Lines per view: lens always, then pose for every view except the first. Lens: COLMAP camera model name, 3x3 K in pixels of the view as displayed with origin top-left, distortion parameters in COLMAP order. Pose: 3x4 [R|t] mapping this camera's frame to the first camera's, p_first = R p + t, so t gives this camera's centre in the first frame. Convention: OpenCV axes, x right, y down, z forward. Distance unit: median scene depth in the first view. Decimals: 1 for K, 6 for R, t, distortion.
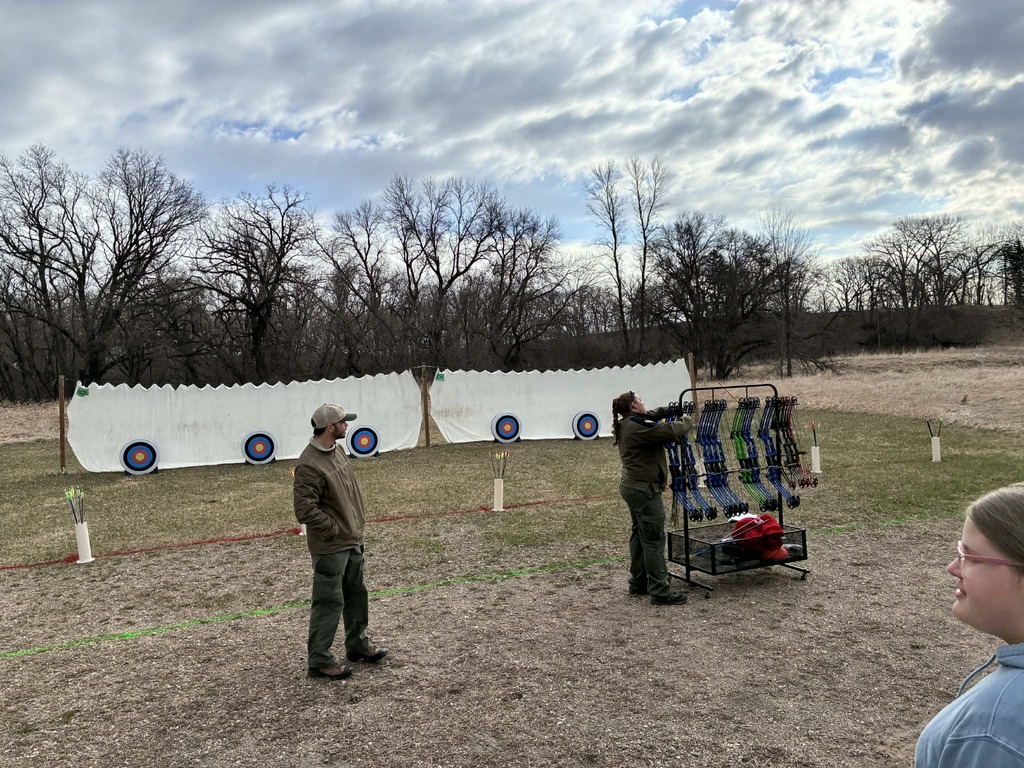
lens RADIAL K [[770.2, 0, 501.8], [0, 770.2, 390.7], [0, 0, 1]] dist [0.041832, -0.035790]
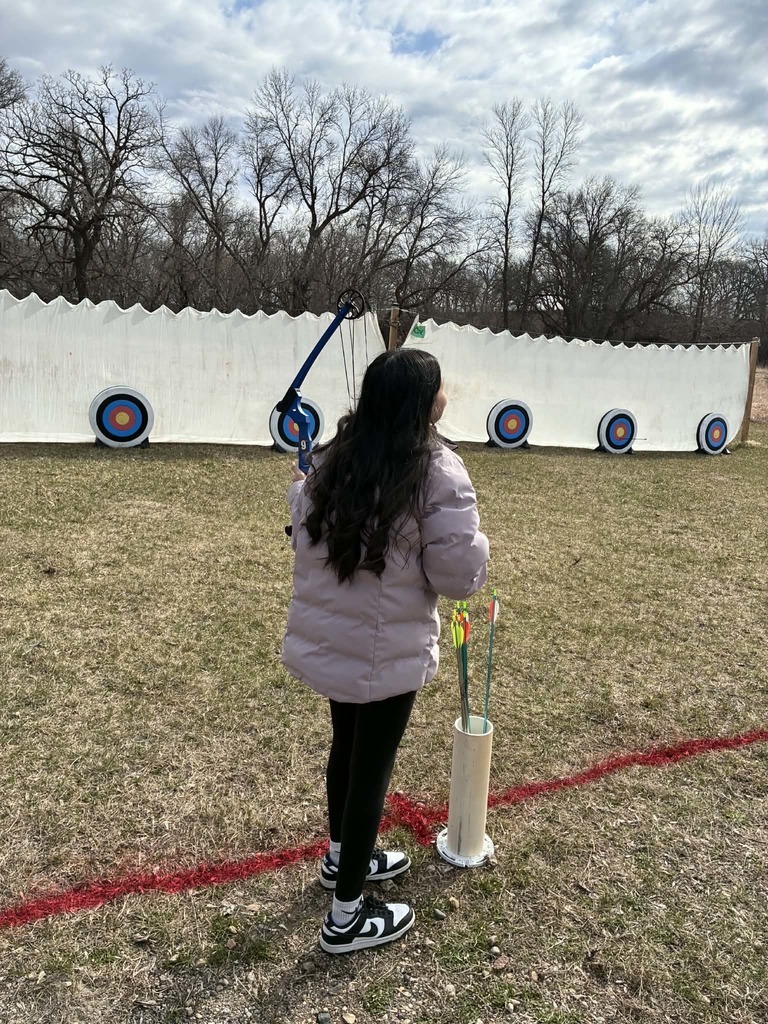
lens RADIAL K [[770.2, 0, 379.3], [0, 770.2, 501.8], [0, 0, 1]] dist [0.041832, -0.035790]
pose [[0.991781, 0.093381, 0.087463, -0.051688], [-0.107078, 0.979965, 0.167939, 0.005399], [-0.070028, -0.175924, 0.981910, 0.126854]]
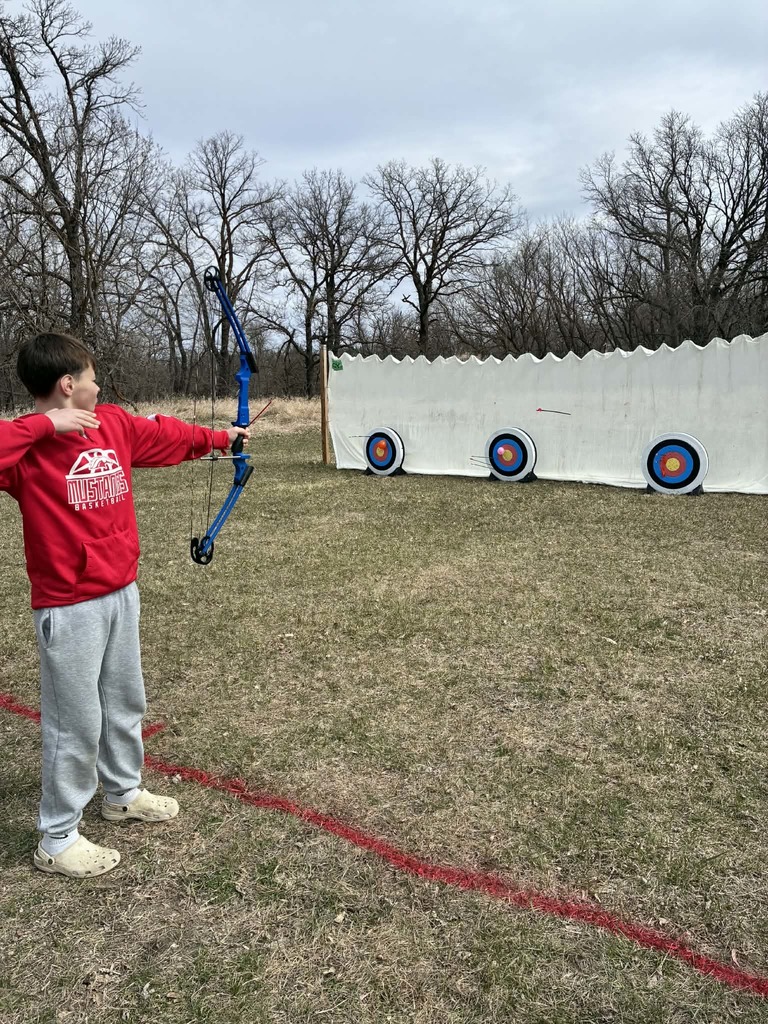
lens RADIAL K [[770.2, 0, 383.5], [0, 770.2, 498.0], [0, 0, 1]] dist [0.041832, -0.035790]
pose [[0.556866, 0.147014, -0.817488, 0.048415], [-0.025797, 0.986798, 0.159889, 0.002252], [0.830201, -0.067948, 0.553307, 0.168450]]
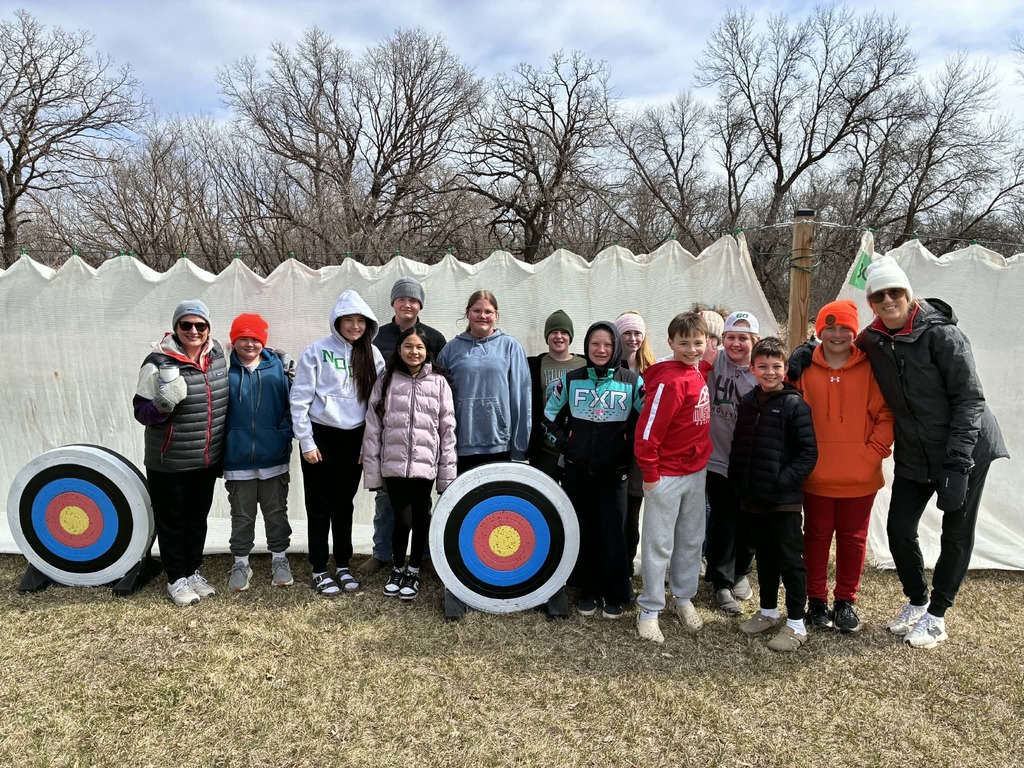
lens RADIAL K [[770.2, 0, 504.9], [0, 770.2, 388.9], [0, 0, 1]] dist [0.041832, -0.035790]
pose [[0.924501, 0.089237, -0.370586, -0.031926], [-0.060587, 0.994252, 0.088269, 0.000774], [0.376333, -0.059152, 0.924594, 0.249141]]
